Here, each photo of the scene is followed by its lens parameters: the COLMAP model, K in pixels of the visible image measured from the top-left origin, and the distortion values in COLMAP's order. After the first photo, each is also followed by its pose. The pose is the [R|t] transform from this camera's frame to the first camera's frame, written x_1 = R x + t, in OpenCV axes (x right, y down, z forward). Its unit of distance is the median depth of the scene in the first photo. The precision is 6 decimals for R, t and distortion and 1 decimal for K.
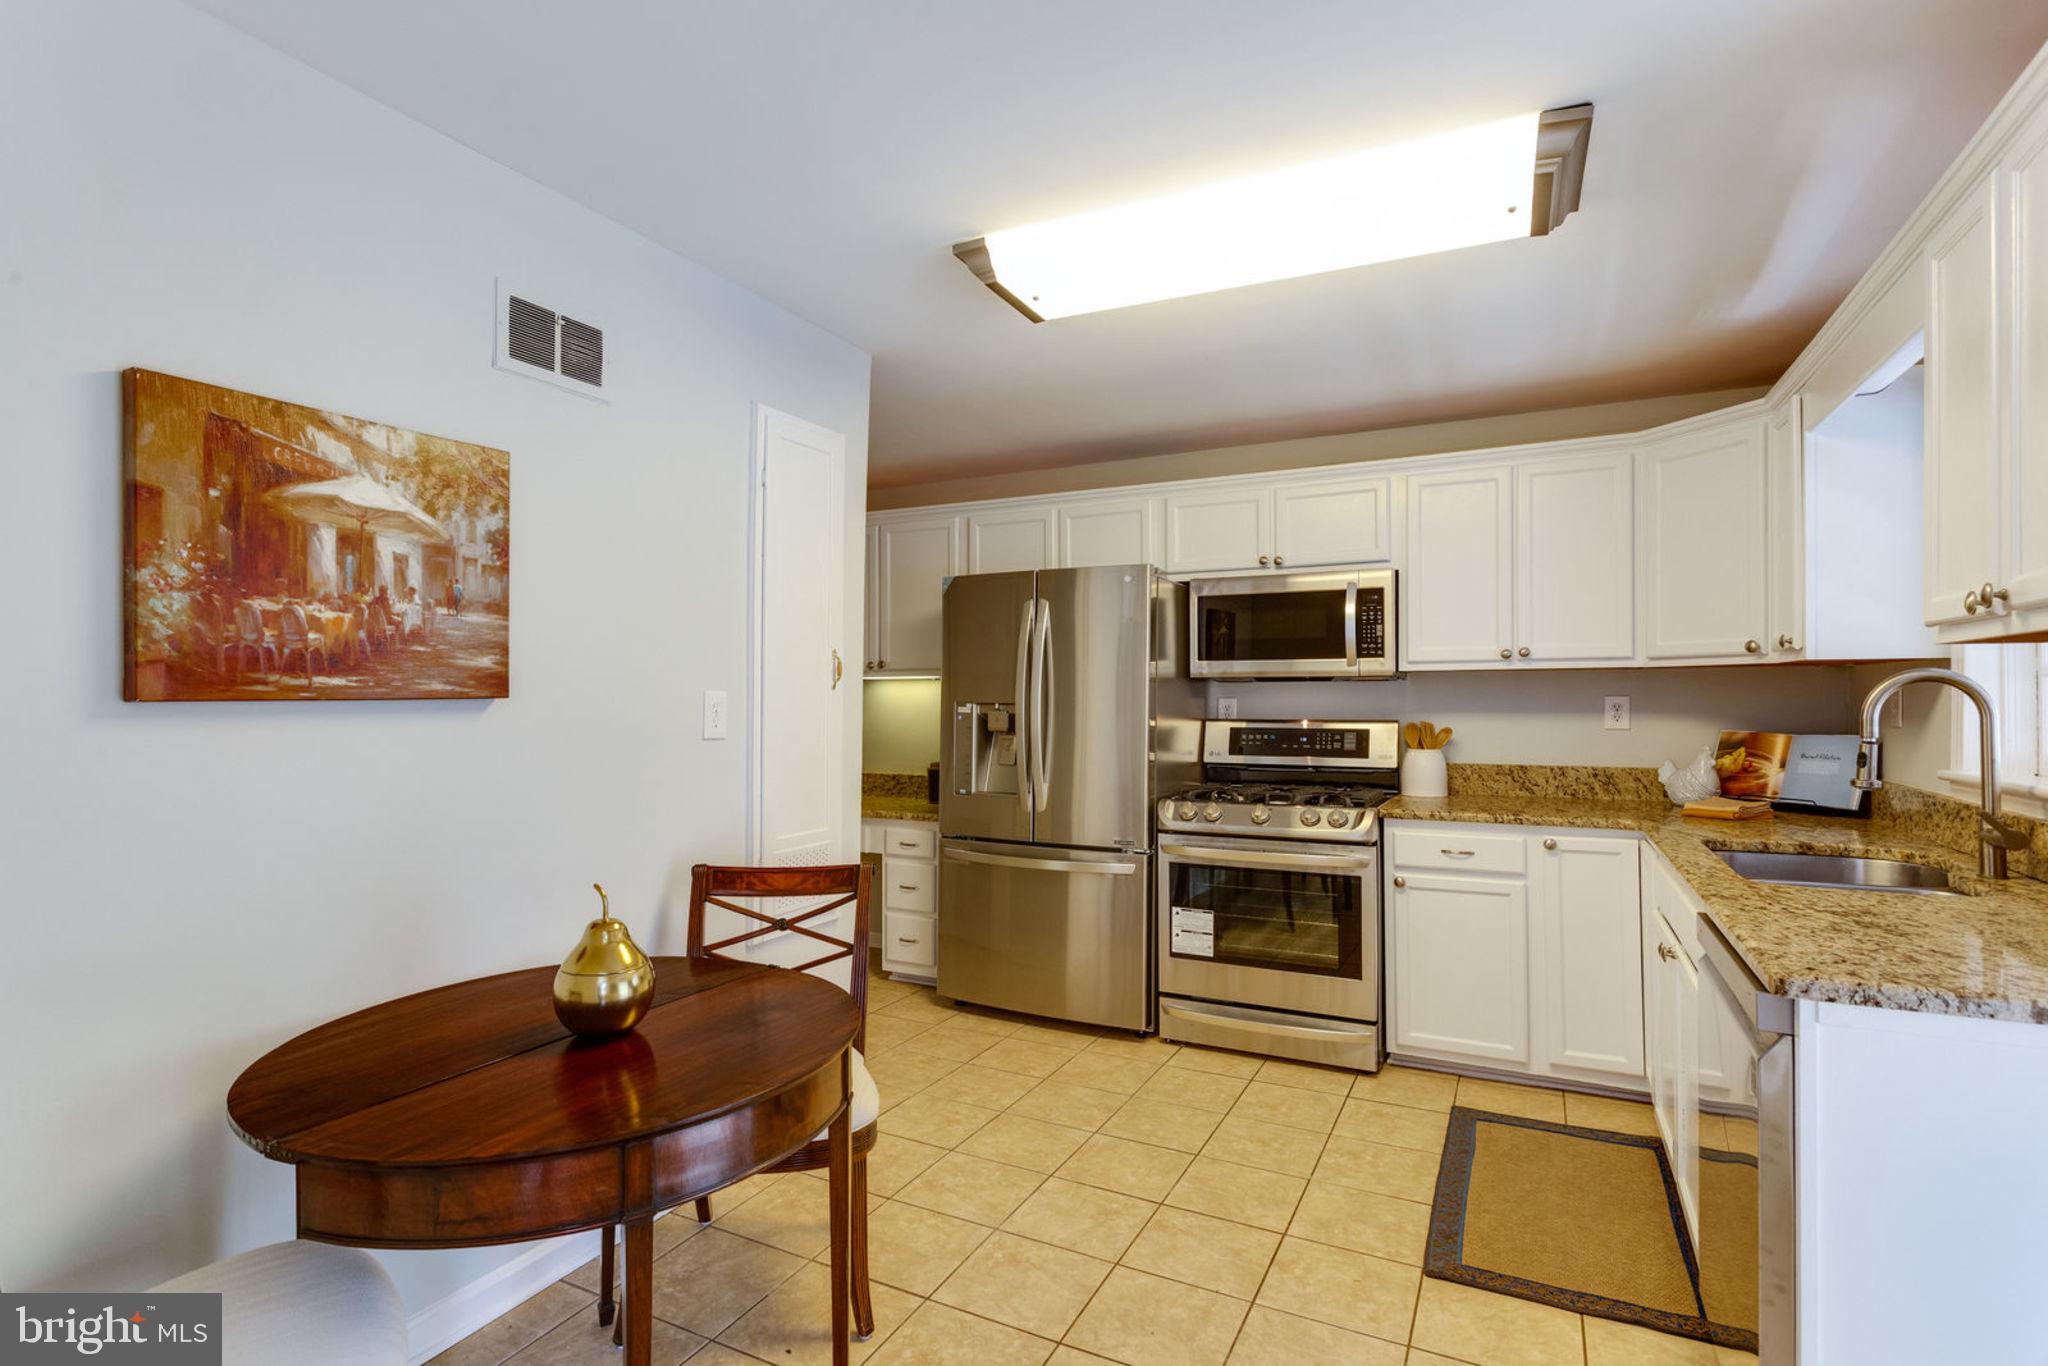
lens RADIAL K [[997.7, 0, 1011.3], [0, 997.7, 674.5], [0, 0, 1]] dist [0.003475, -0.000668]
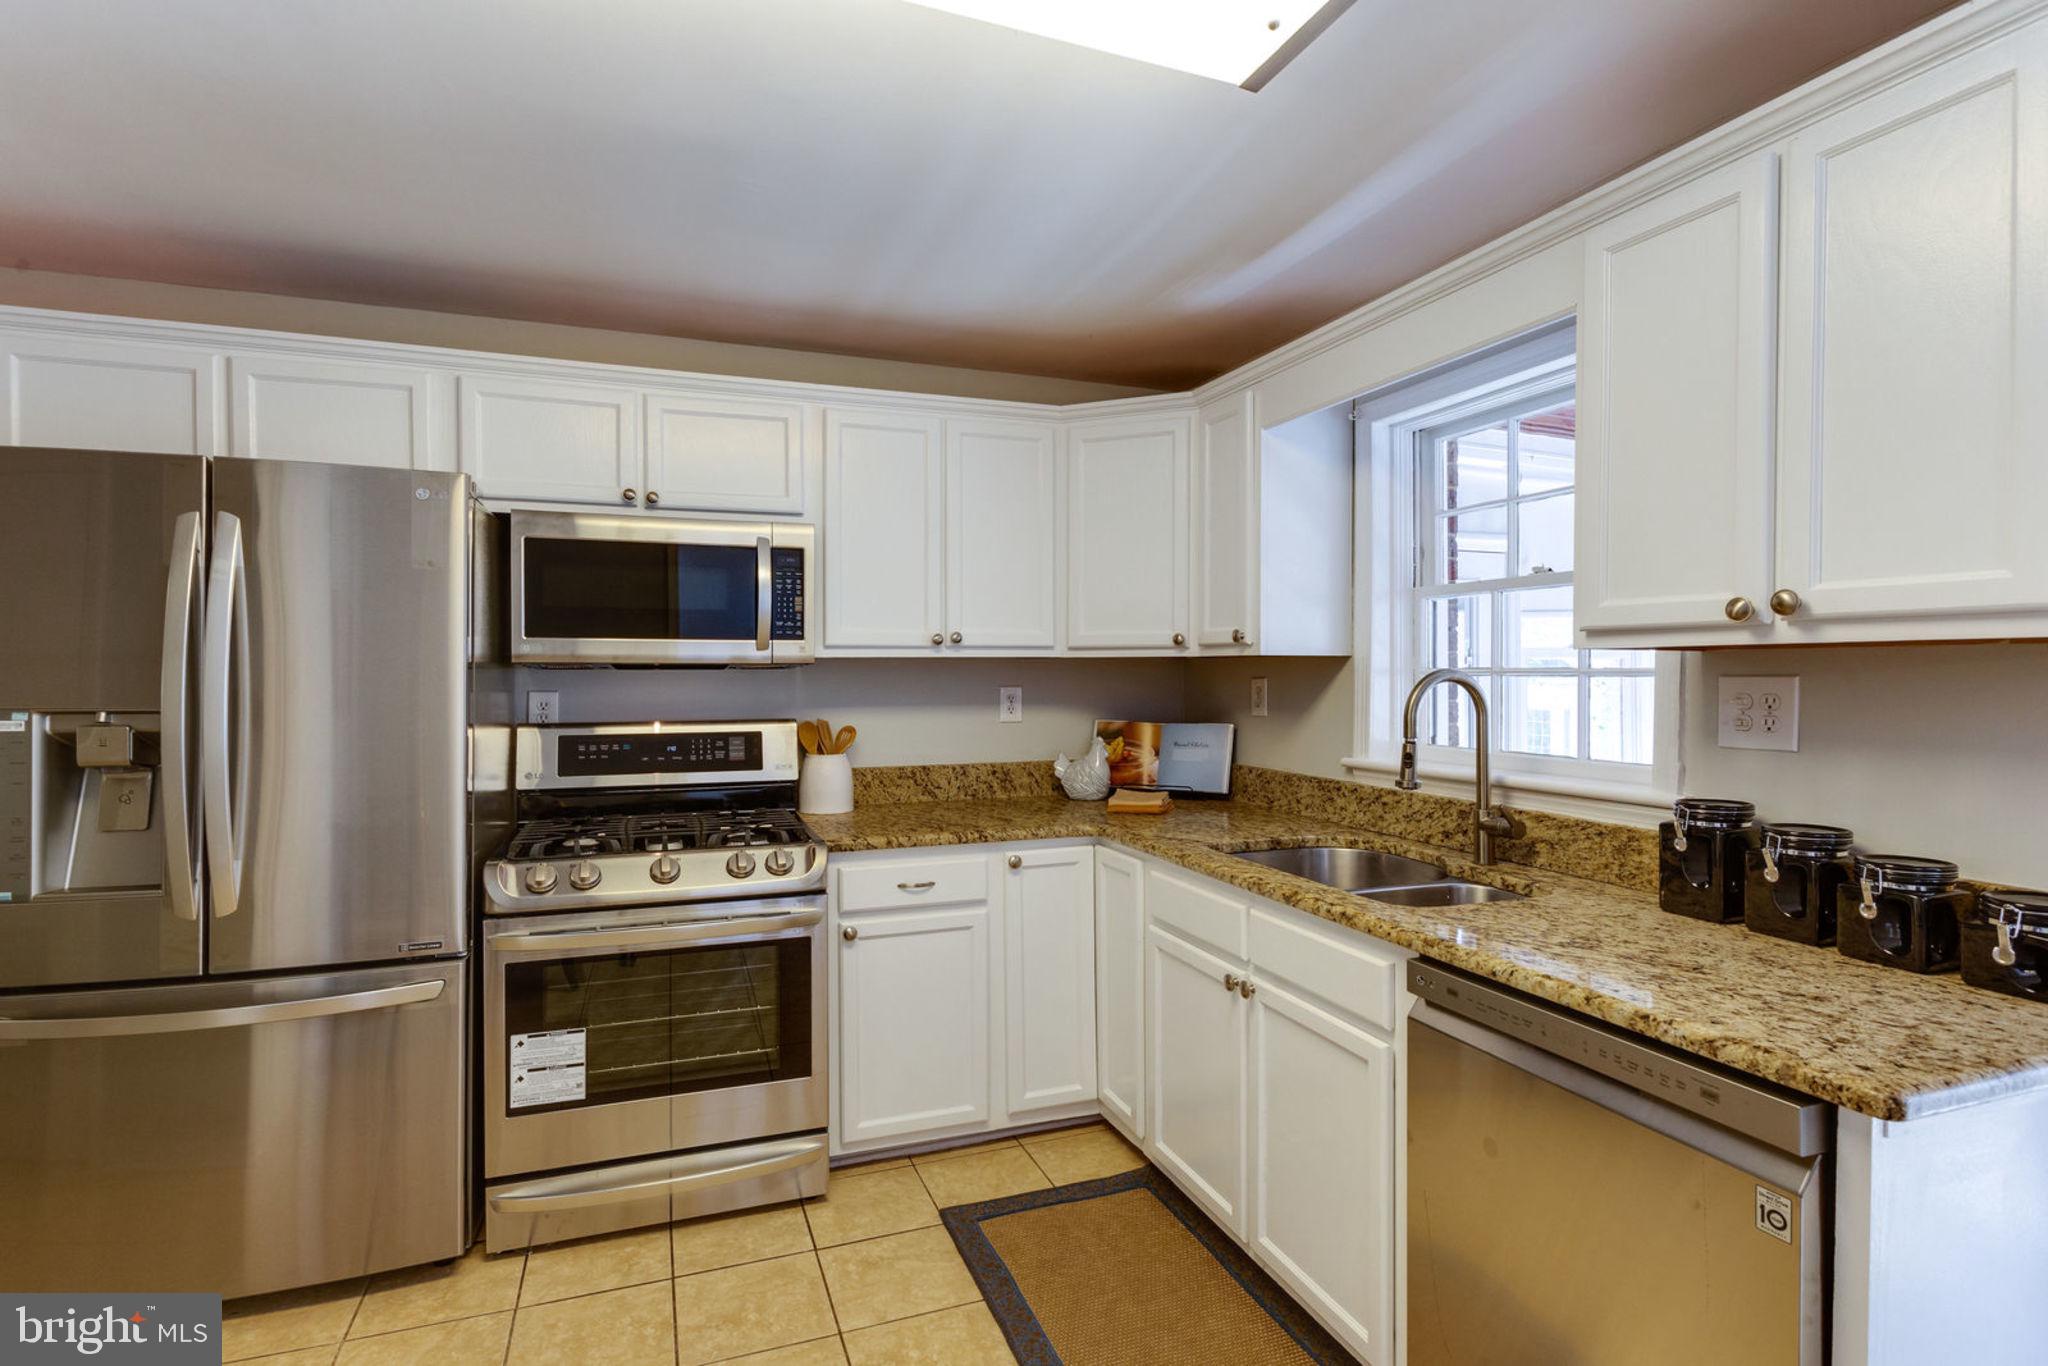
lens RADIAL K [[997.7, 0, 1011.3], [0, 997.7, 674.5], [0, 0, 1]] dist [0.003475, -0.000668]
pose [[0.675674, -0.002679, 0.737196, -0.085272], [-0.015777, 0.999712, 0.018093, -0.006787], [-0.737032, -0.023856, 0.675437, 0.361109]]
